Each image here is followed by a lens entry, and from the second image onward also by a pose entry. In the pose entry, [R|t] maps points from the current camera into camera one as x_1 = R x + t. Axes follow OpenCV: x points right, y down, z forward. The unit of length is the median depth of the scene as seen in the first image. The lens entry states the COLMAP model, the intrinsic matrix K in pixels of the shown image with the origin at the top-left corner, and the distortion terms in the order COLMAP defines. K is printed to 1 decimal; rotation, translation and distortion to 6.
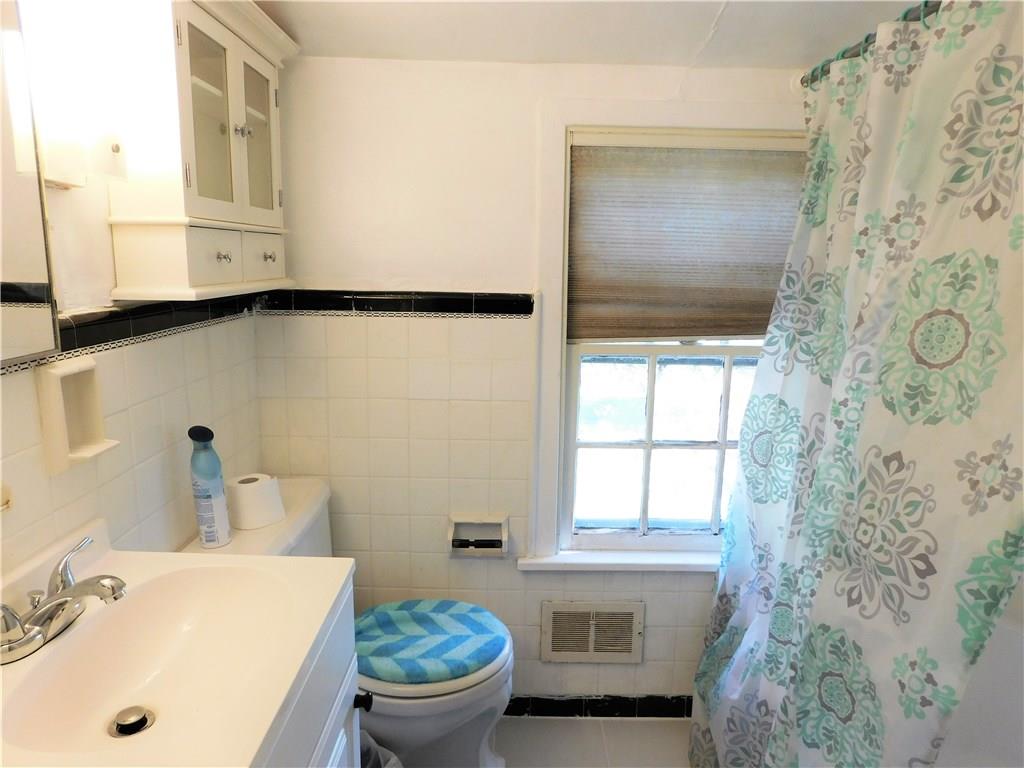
lens RADIAL K [[680.7, 0, 513.7], [0, 680.7, 382.7], [0, 0, 1]] dist [-0.042901, 0.011135]
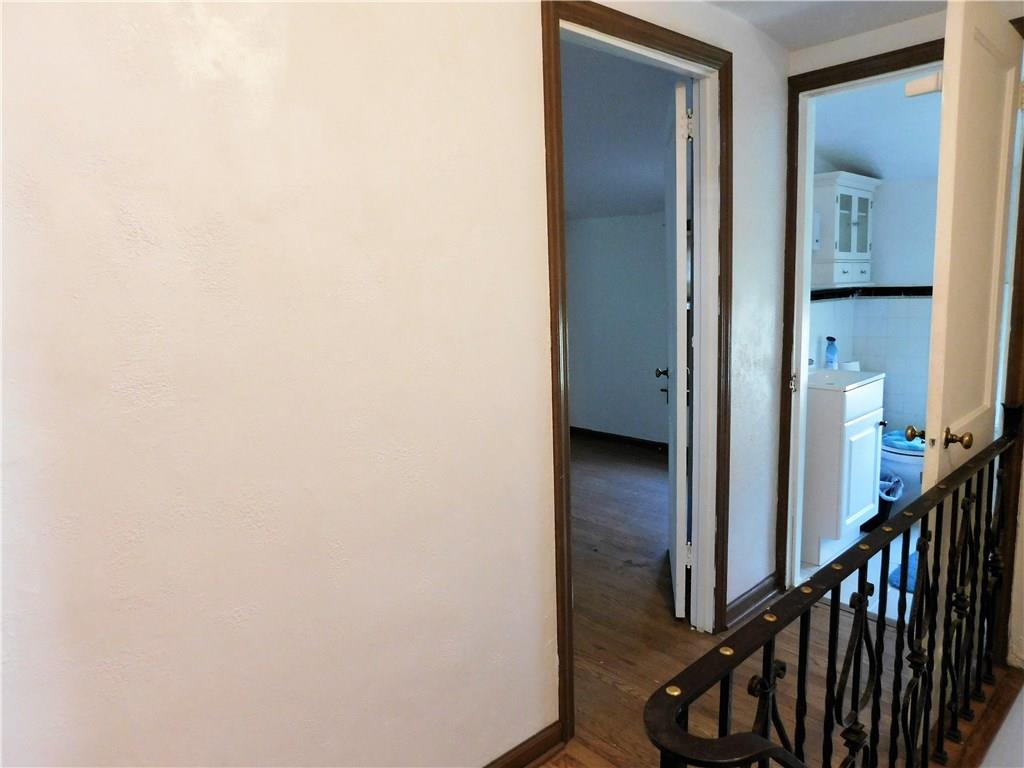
lens RADIAL K [[680.7, 0, 514.6], [0, 680.7, 382.2], [0, 0, 1]] dist [-0.042901, 0.011135]
pose [[0.679134, 0.062397, -0.731357, 0.633292], [-0.090115, 0.995931, 0.001290, 0.348735], [0.728462, 0.065030, 0.681993, -1.680082]]
